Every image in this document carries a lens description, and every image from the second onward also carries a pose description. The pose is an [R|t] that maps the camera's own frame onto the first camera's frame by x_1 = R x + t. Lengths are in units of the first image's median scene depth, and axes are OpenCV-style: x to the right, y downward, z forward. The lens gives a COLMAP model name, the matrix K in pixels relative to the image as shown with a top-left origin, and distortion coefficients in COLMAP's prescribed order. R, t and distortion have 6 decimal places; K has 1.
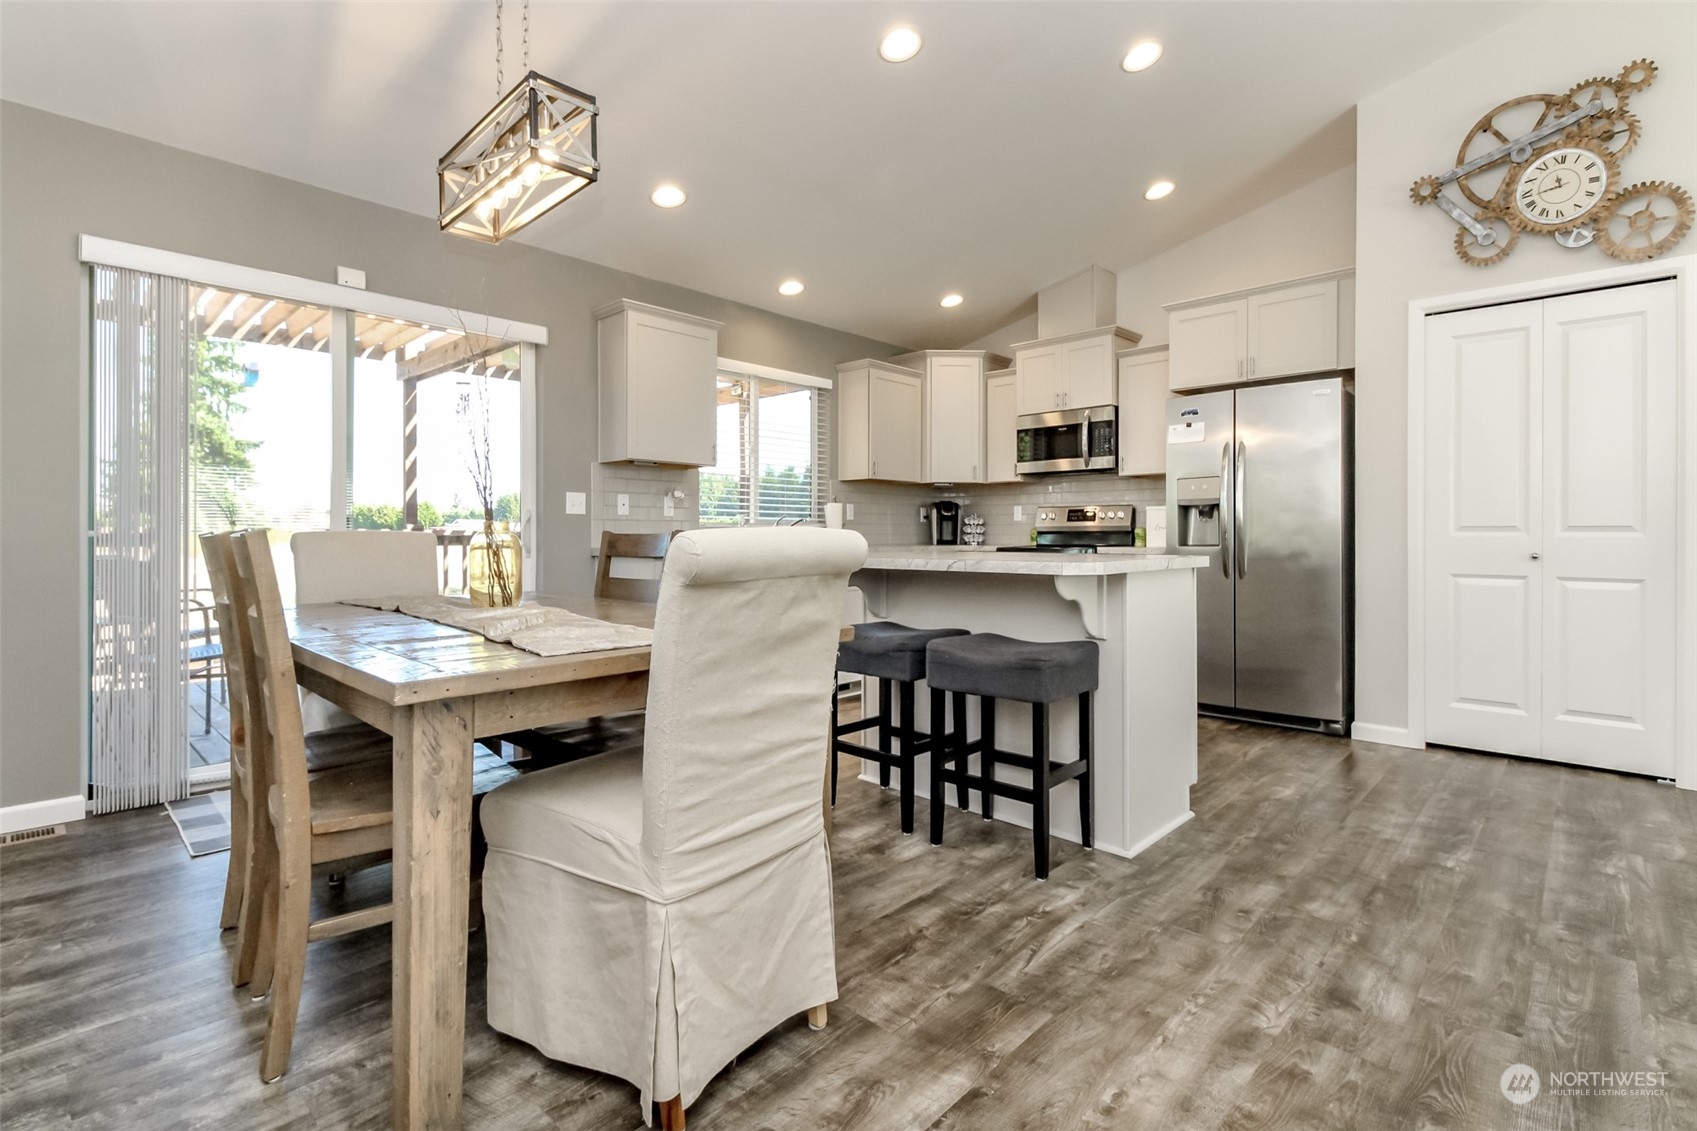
lens RADIAL K [[782.4, 0, 848.4], [0, 782.4, 545.7], [0, 0, 1]] dist [0.012149, -0.007090]
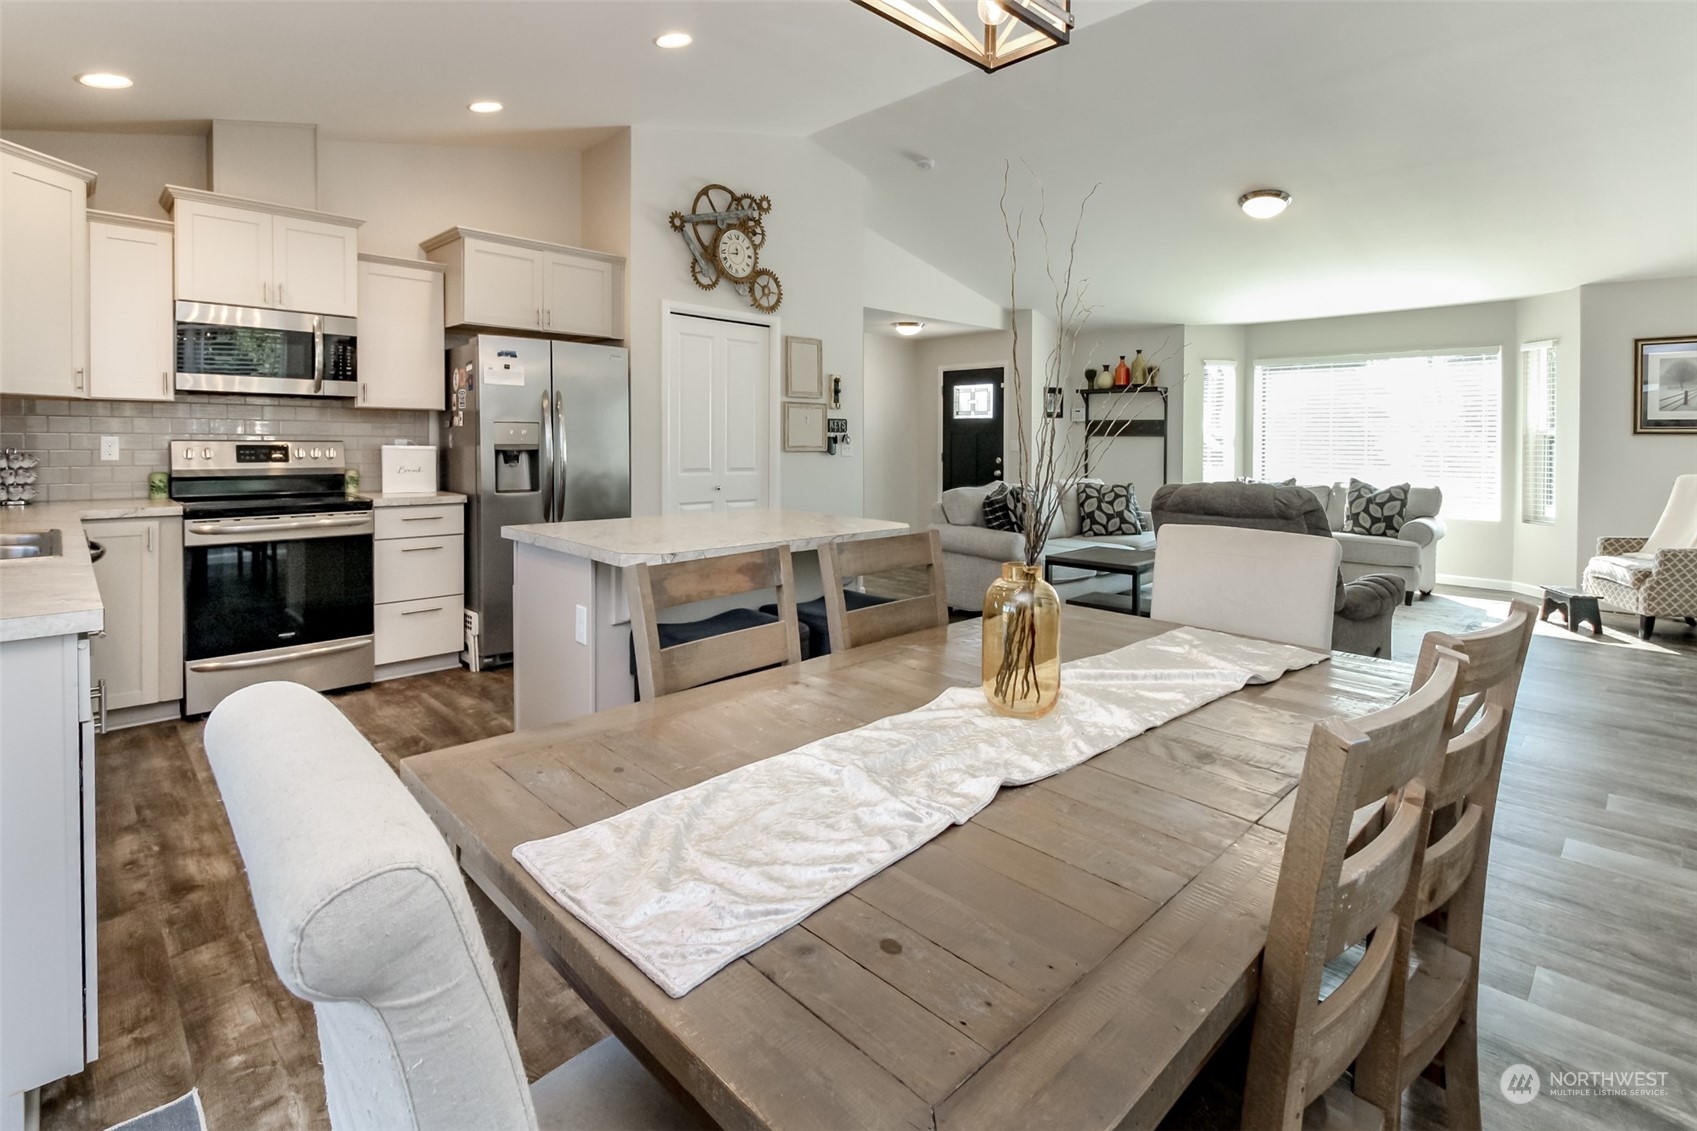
lens RADIAL K [[782.4, 0, 853.3], [0, 782.4, 462.3], [0, 0, 1]] dist [0.012149, -0.007090]
pose [[0.035265, -0.029594, 0.998940, -0.689695], [0.004021, 0.999558, 0.029470, -0.085920], [-0.999370, 0.002977, 0.035369, 0.734782]]
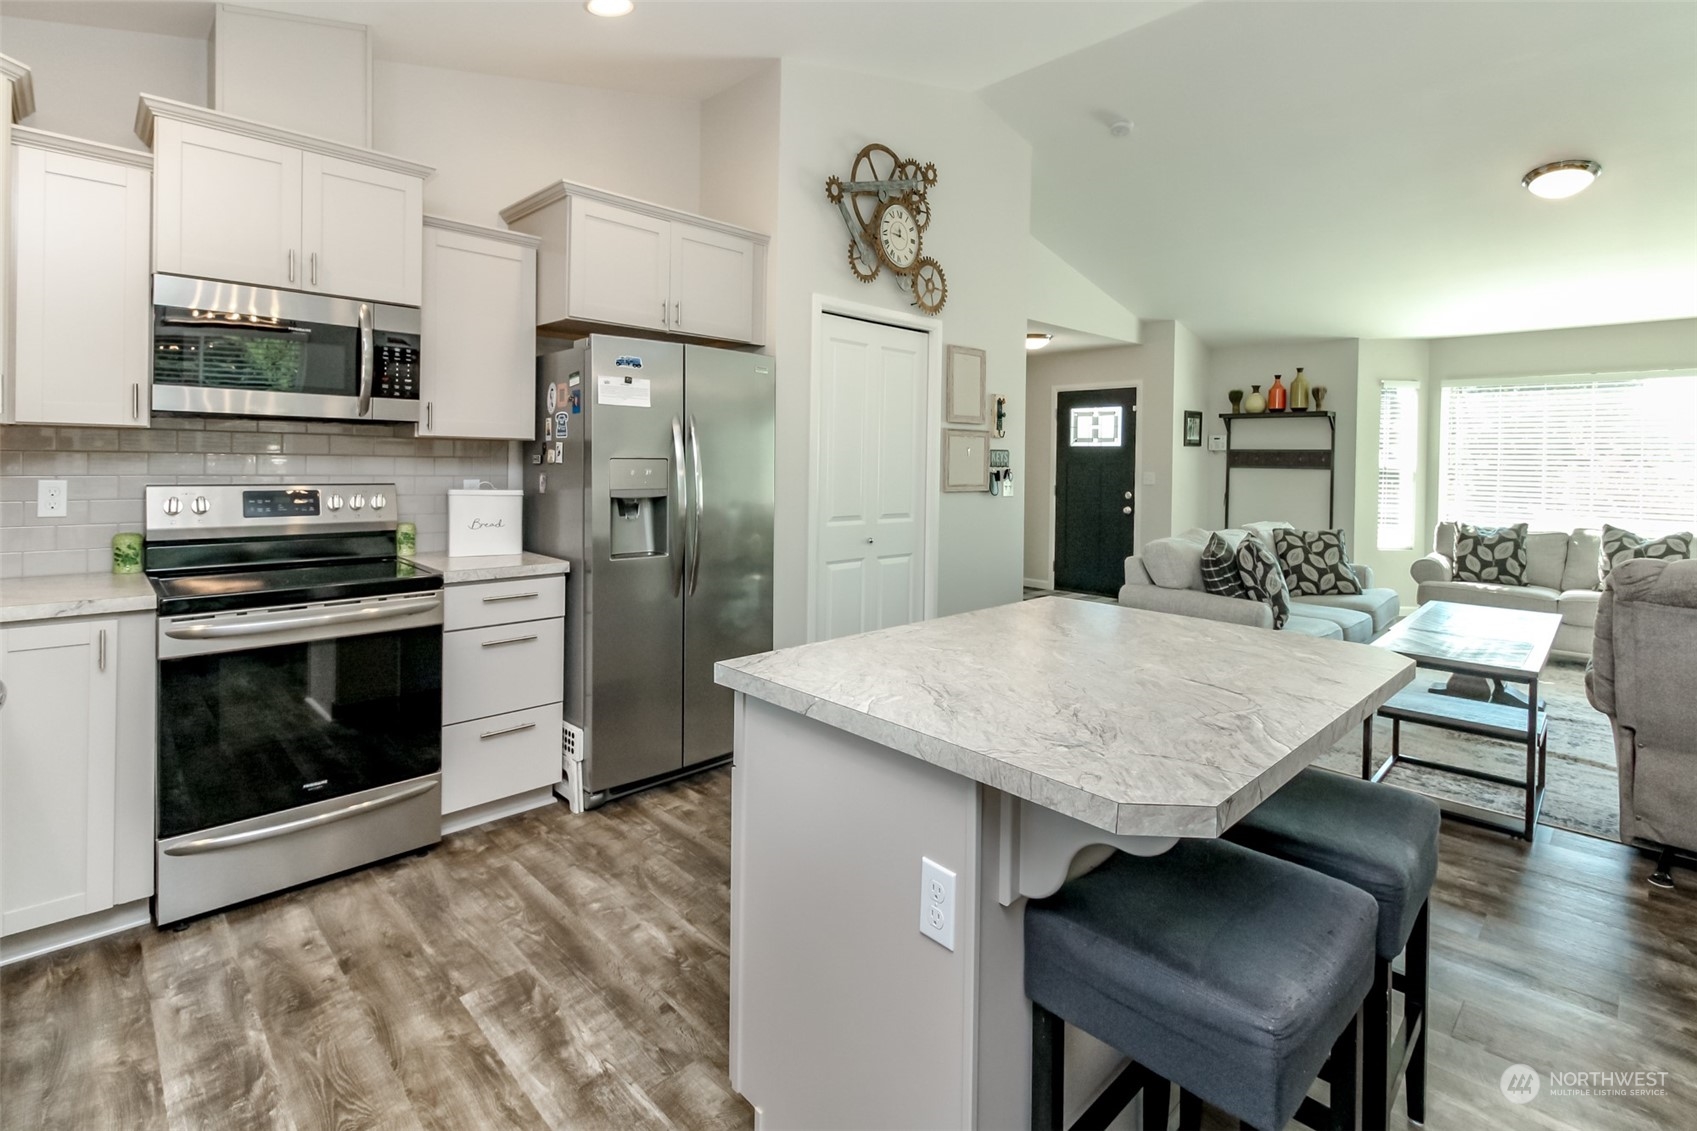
lens RADIAL K [[782.4, 0, 863.9], [0, 782.4, 472.8], [0, 0, 1]] dist [0.012149, -0.007090]
pose [[0.036216, -0.016413, 0.999209, -0.319291], [-0.002137, 0.999862, 0.016501, -0.114932], [-0.999342, -0.002733, 0.036176, 1.042139]]
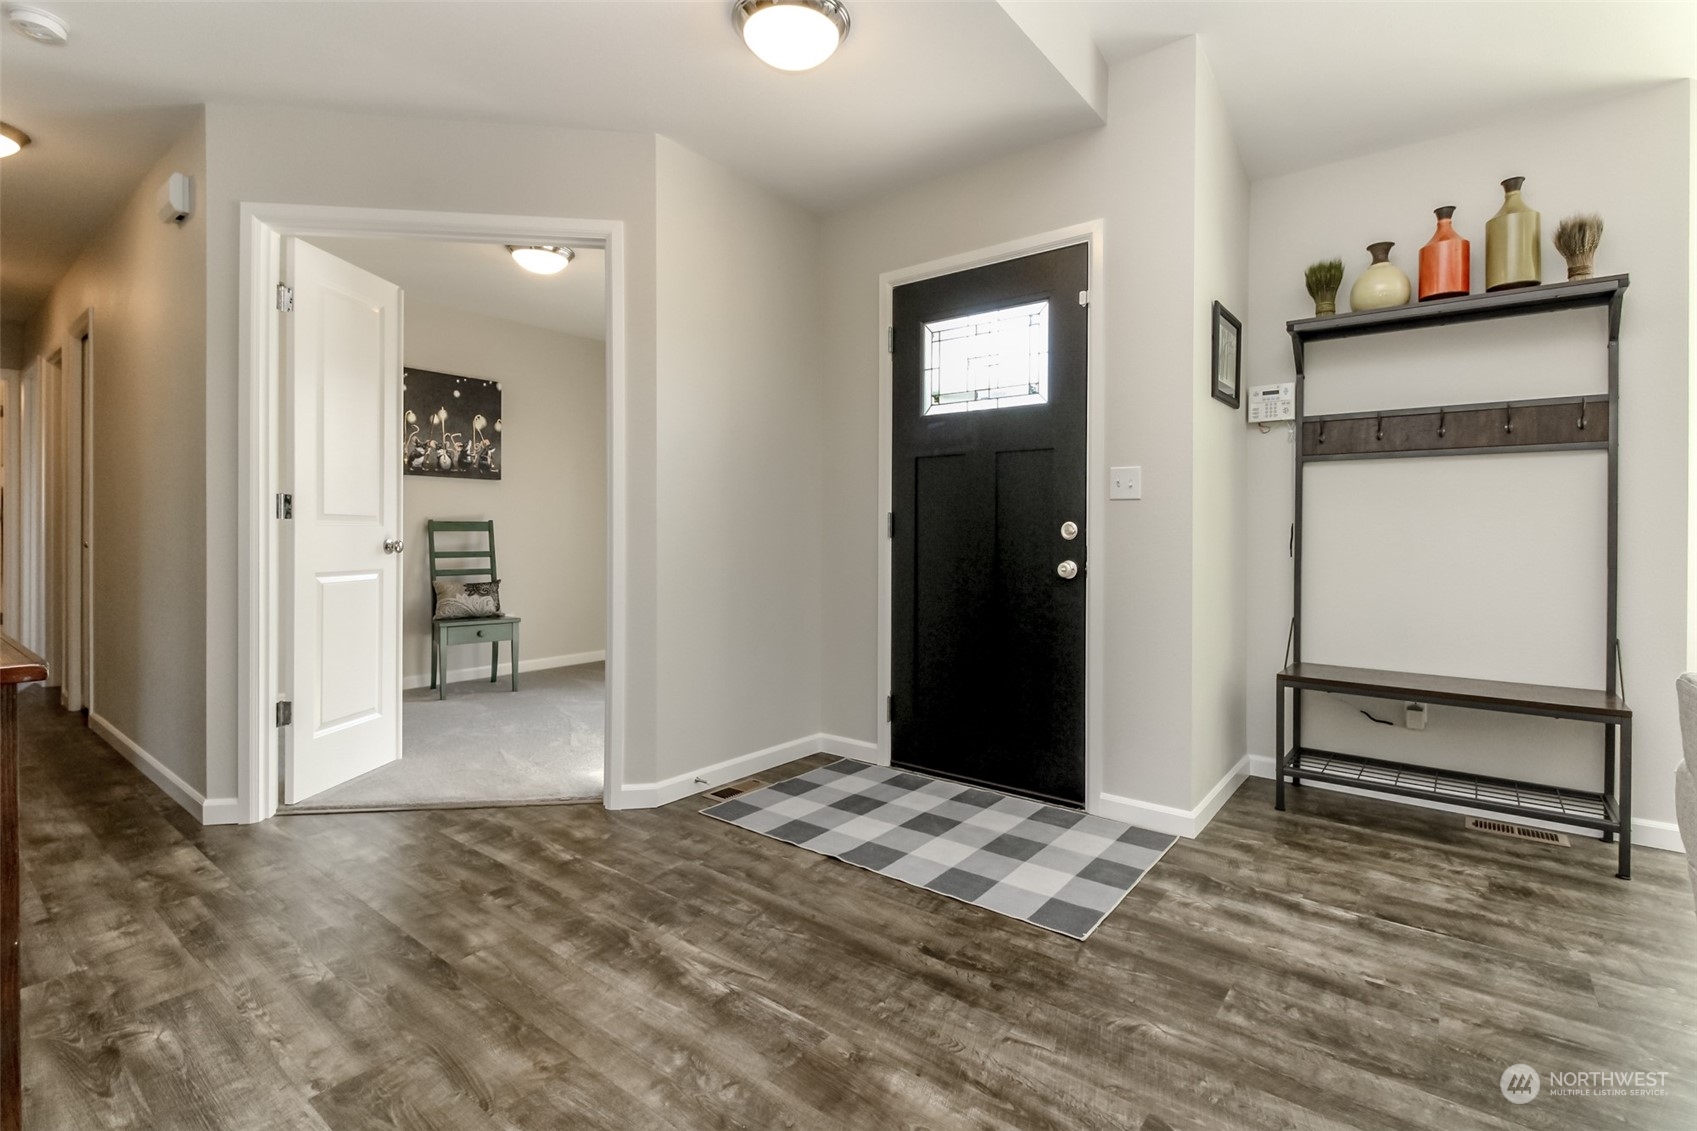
lens RADIAL K [[782.4, 0, 857.1], [0, 782.4, 539.1], [0, 0, 1]] dist [0.012149, -0.007090]
pose [[-0.103071, -0.009784, 0.994626, 1.232518], [0.007600, 0.999915, 0.010623, -0.008889], [-0.994645, 0.008654, -0.102988, 0.658289]]
